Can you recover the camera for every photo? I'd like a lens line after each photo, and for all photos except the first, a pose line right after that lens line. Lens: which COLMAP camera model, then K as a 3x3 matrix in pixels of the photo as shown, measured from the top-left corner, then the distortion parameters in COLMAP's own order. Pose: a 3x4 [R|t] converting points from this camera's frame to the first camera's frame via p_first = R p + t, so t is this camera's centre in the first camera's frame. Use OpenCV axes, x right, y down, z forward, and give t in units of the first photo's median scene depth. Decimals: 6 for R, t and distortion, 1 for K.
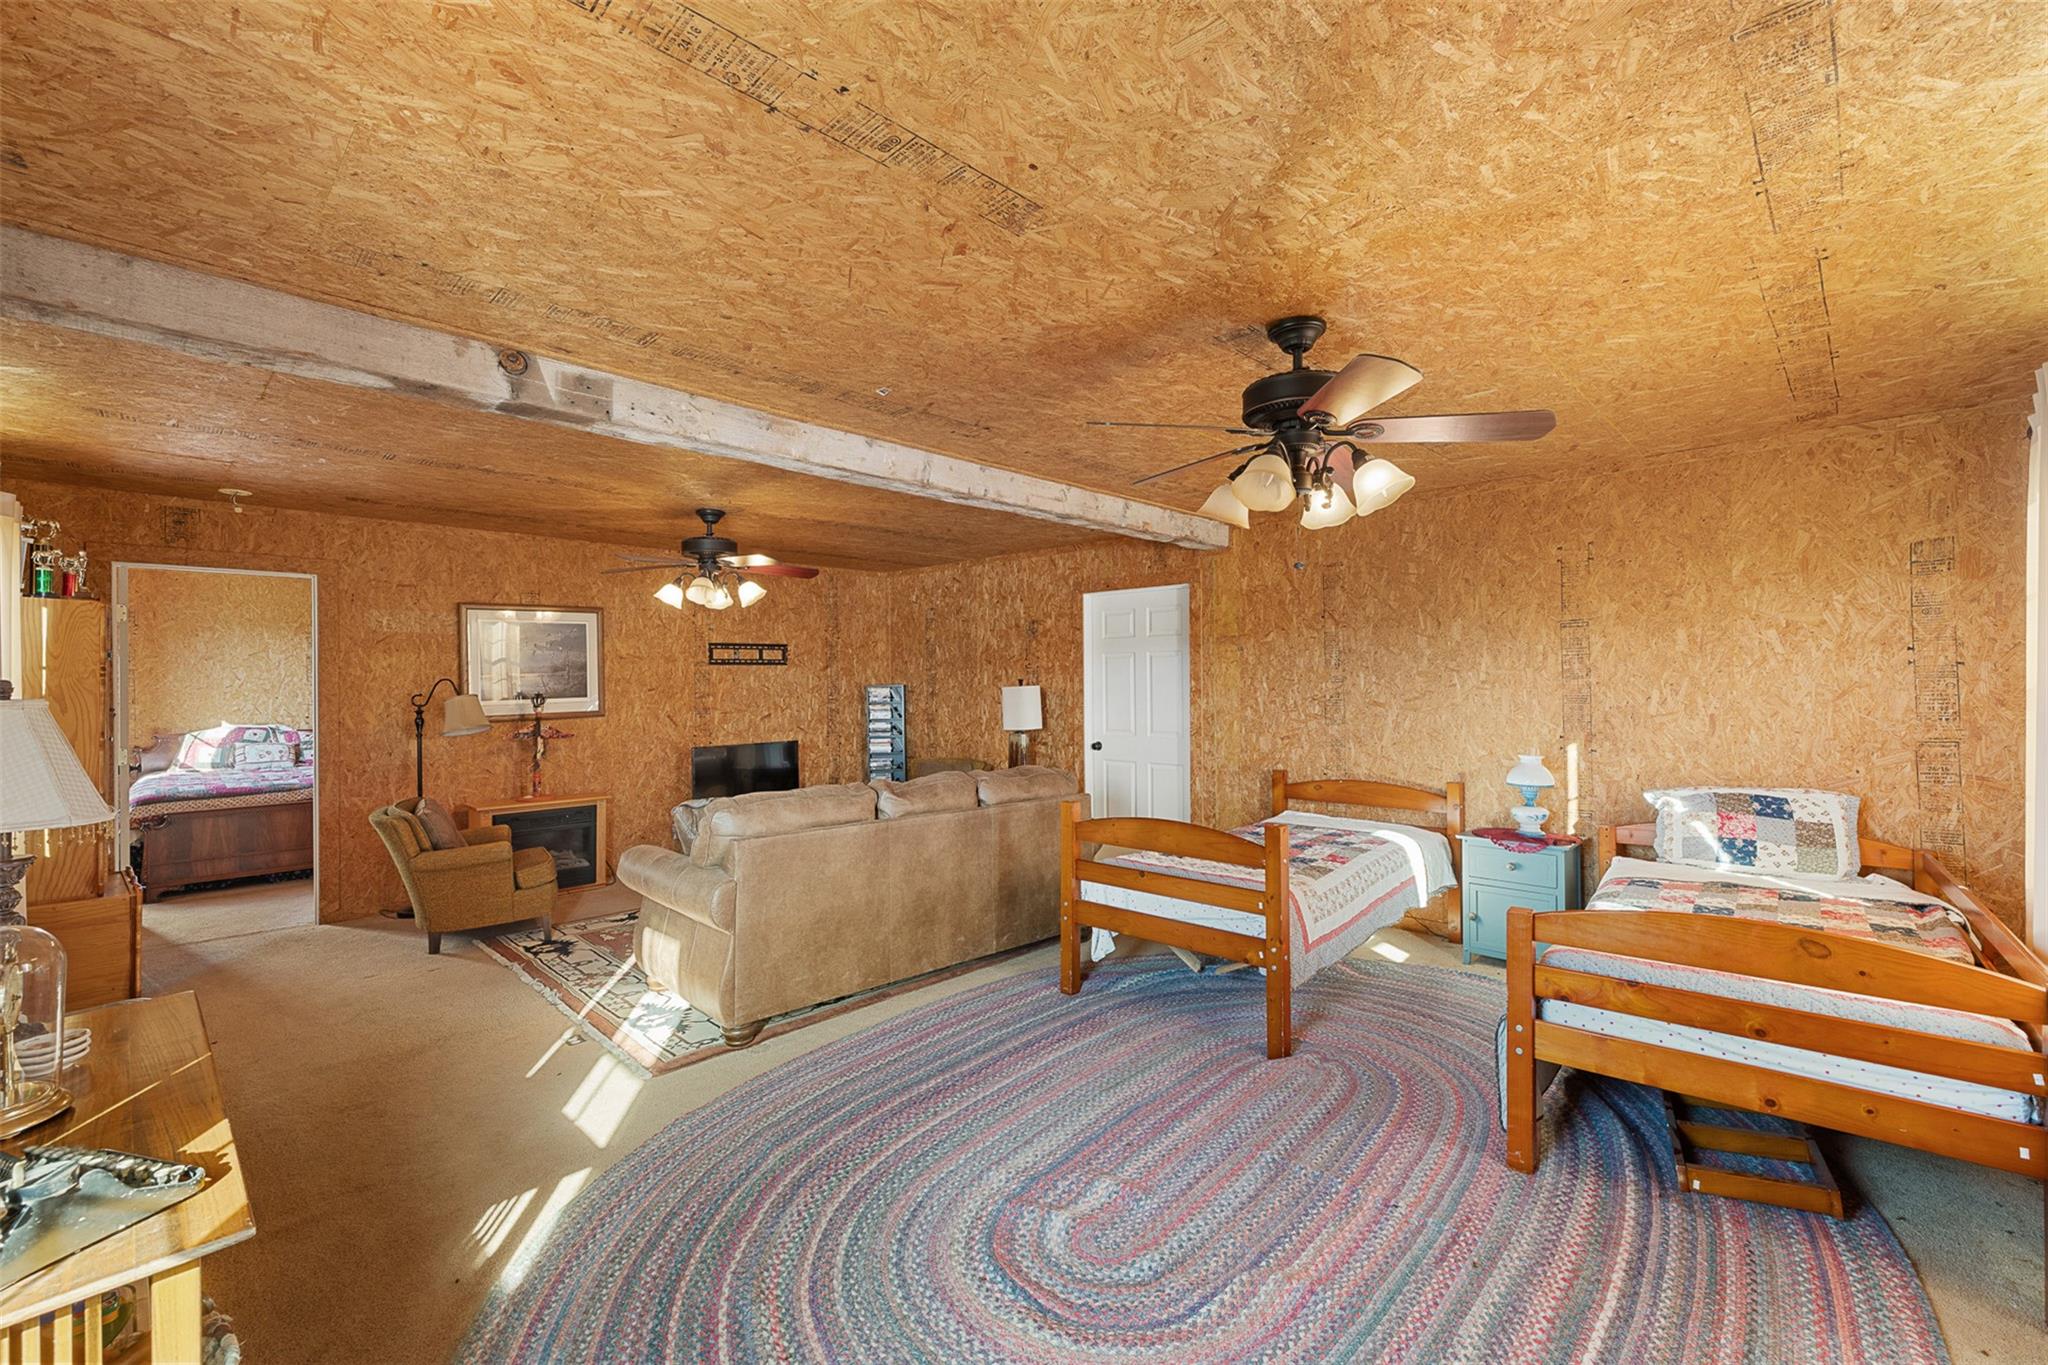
lens RADIAL K [[879.7, 0, 1023.5], [0, 879.7, 671.1], [0, 0, 1]] dist [-0.001160, 0.000810]
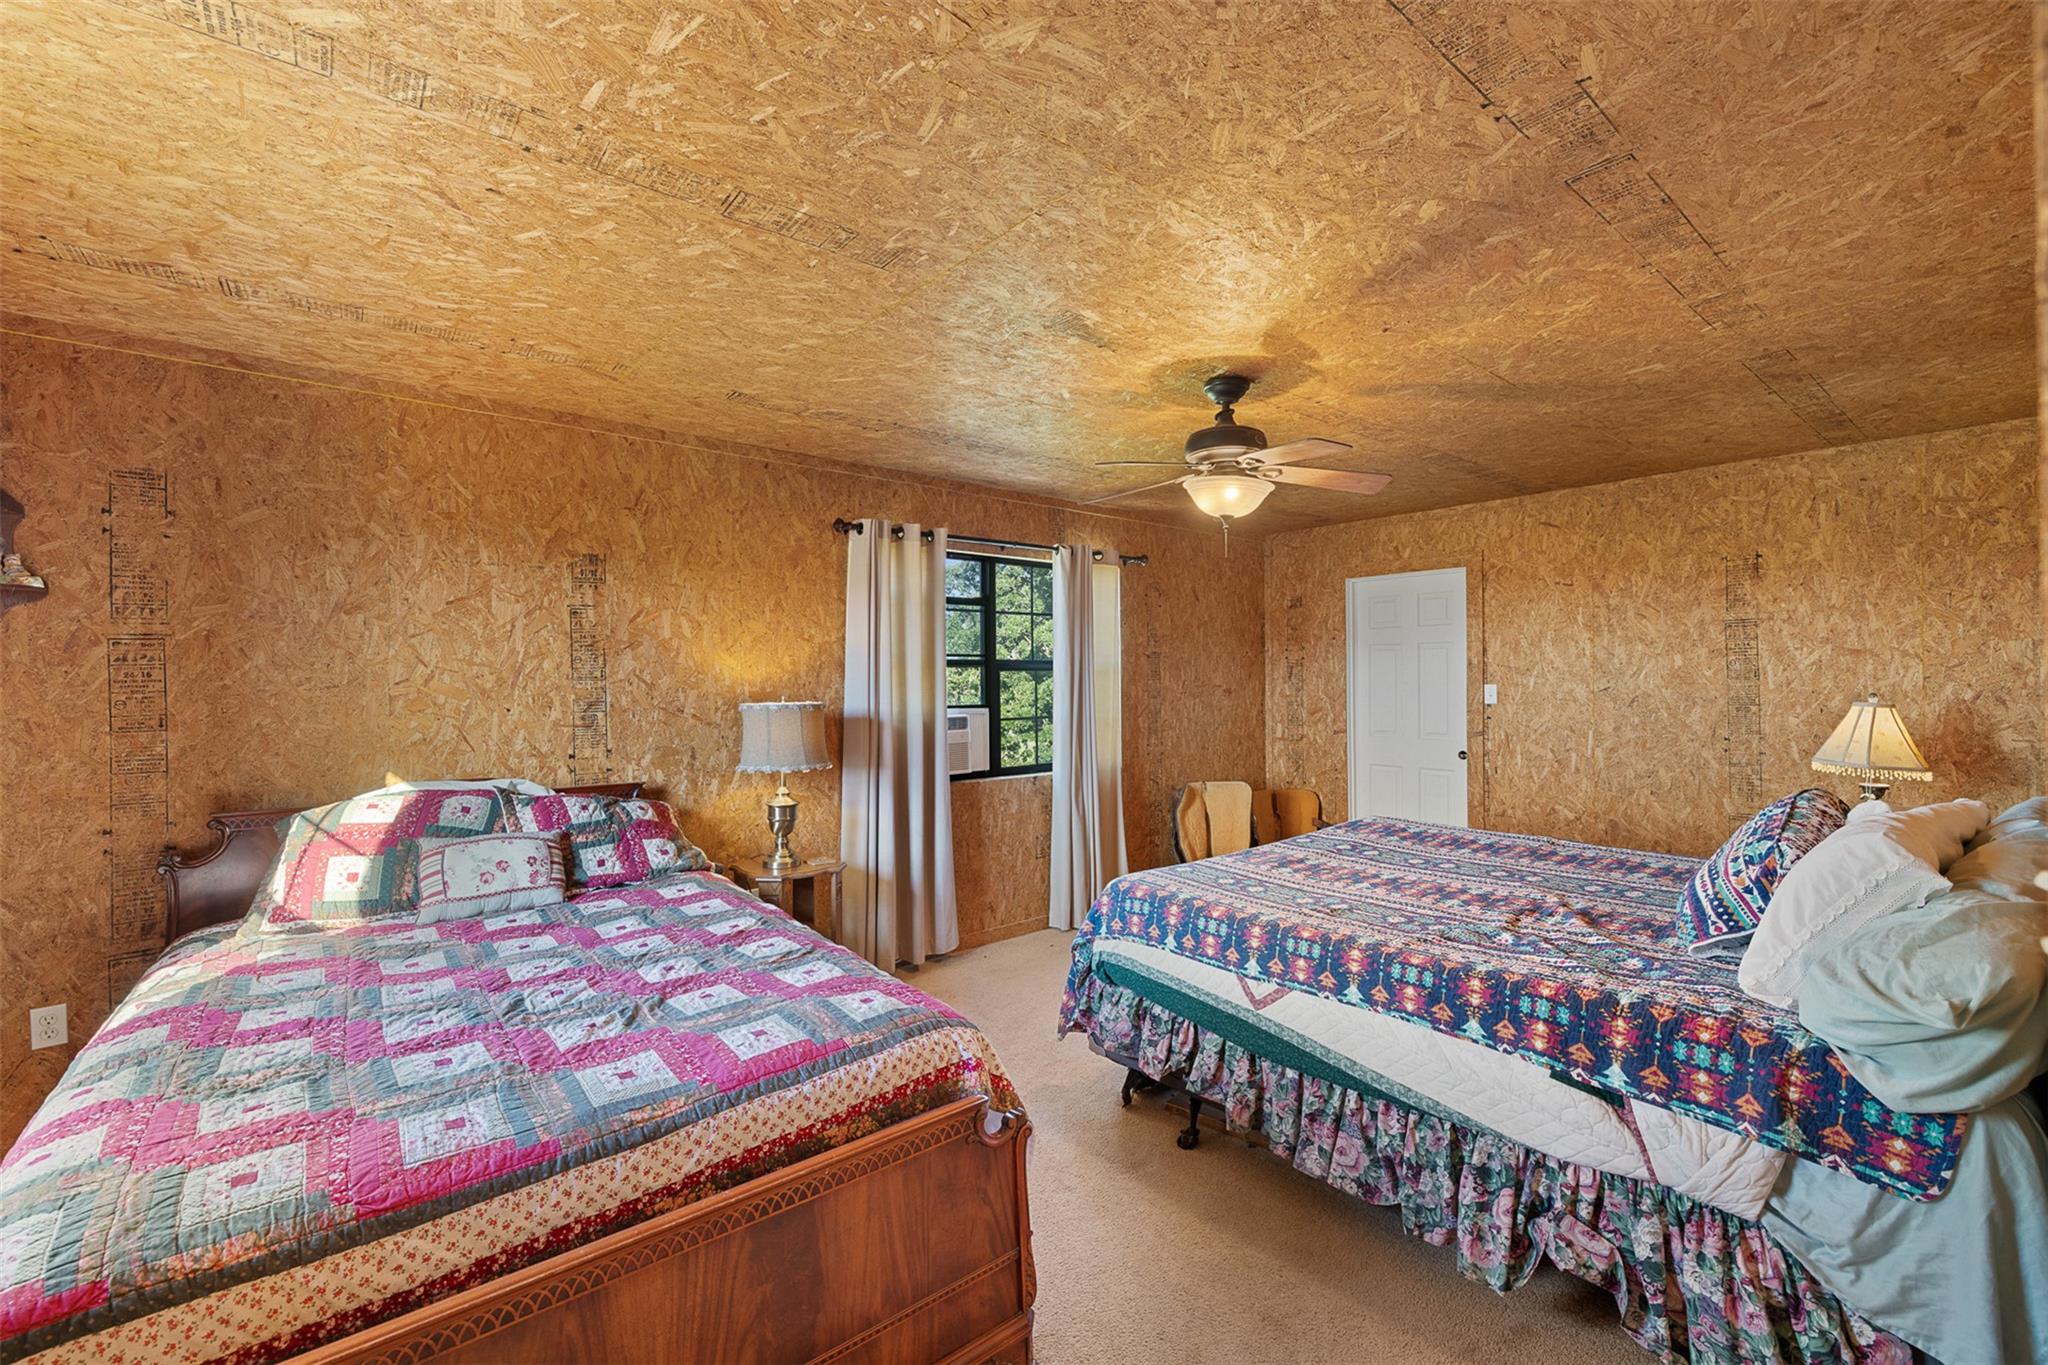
lens RADIAL K [[879.7, 0, 1024.9], [0, 879.7, 685.3], [0, 0, 1]] dist [-0.001160, 0.000810]
pose [[0.994132, 0.010204, -0.107689, -0.604308], [-0.008726, 0.999861, 0.014188, 0.011354], [0.107818, -0.013165, 0.994083, 0.661347]]
